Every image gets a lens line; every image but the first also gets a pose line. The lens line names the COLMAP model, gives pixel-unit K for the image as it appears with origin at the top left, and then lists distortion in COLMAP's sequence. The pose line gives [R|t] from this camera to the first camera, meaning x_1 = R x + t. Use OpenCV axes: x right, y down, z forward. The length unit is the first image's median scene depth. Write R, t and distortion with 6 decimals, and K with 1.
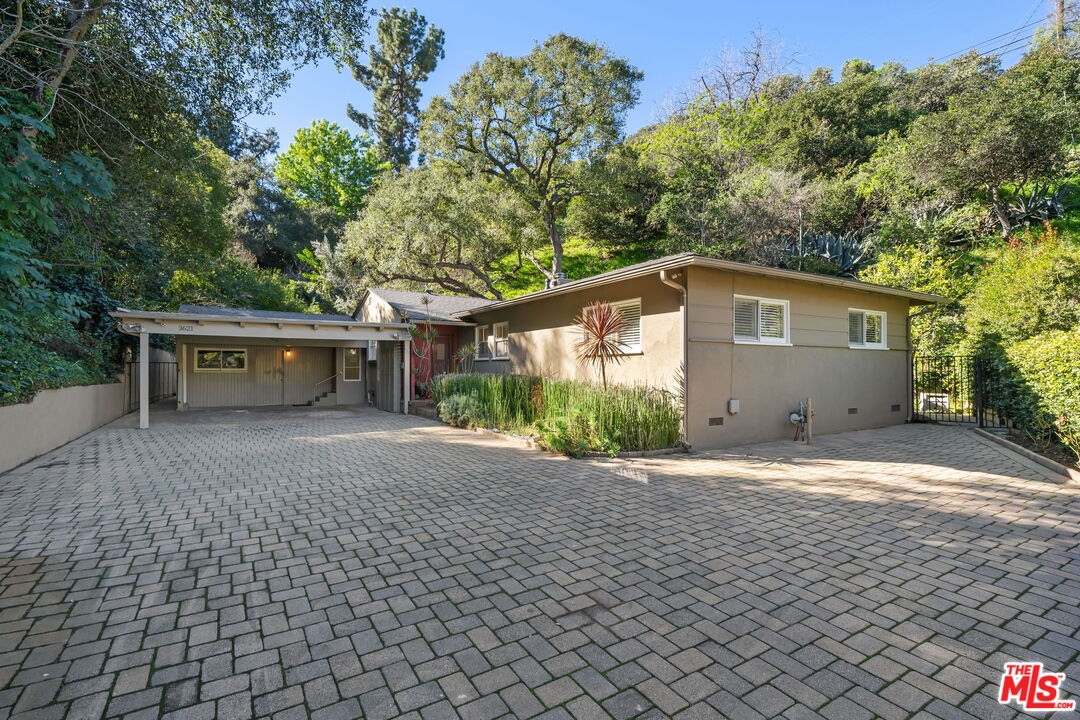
lens RADIAL K [[477.3, 0, 550.4], [0, 477.3, 363.5], [0, 0, 1]] dist [-0.002237, 0.000060]
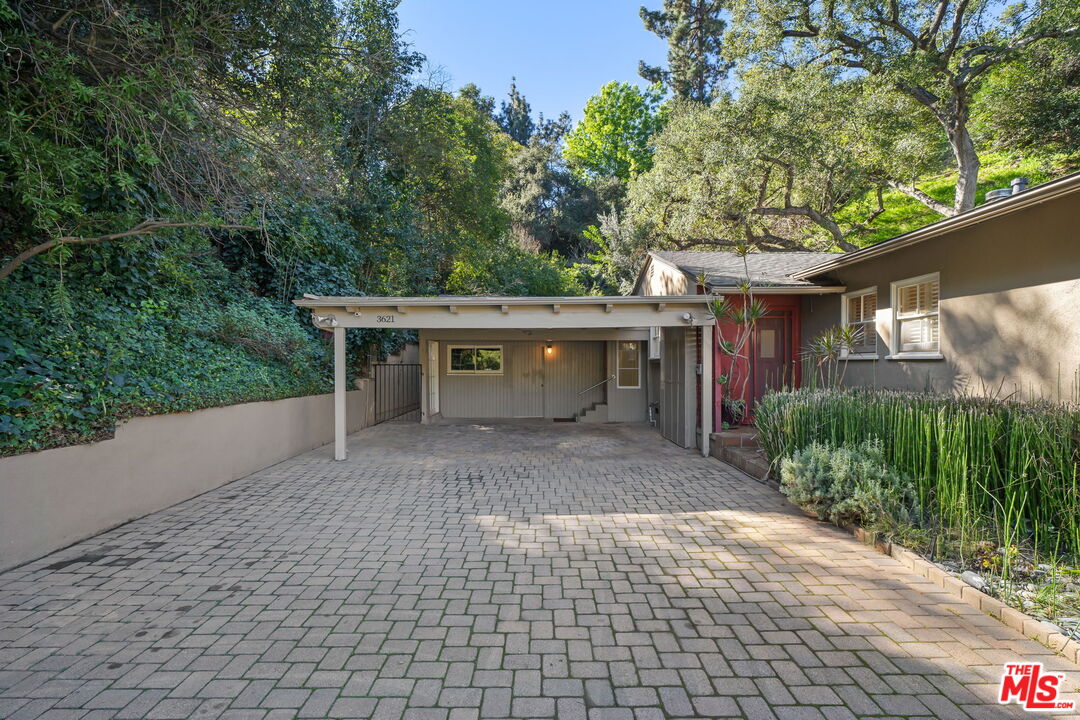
lens RADIAL K [[477.3, 0, 550.4], [0, 477.3, 363.5], [0, 0, 1]] dist [-0.002237, 0.000060]
pose [[0.818047, 0.003501, -0.575140, -0.081705], [0.006779, 0.999853, 0.015729, -0.008682], [0.575111, -0.016766, 0.817903, 0.276490]]
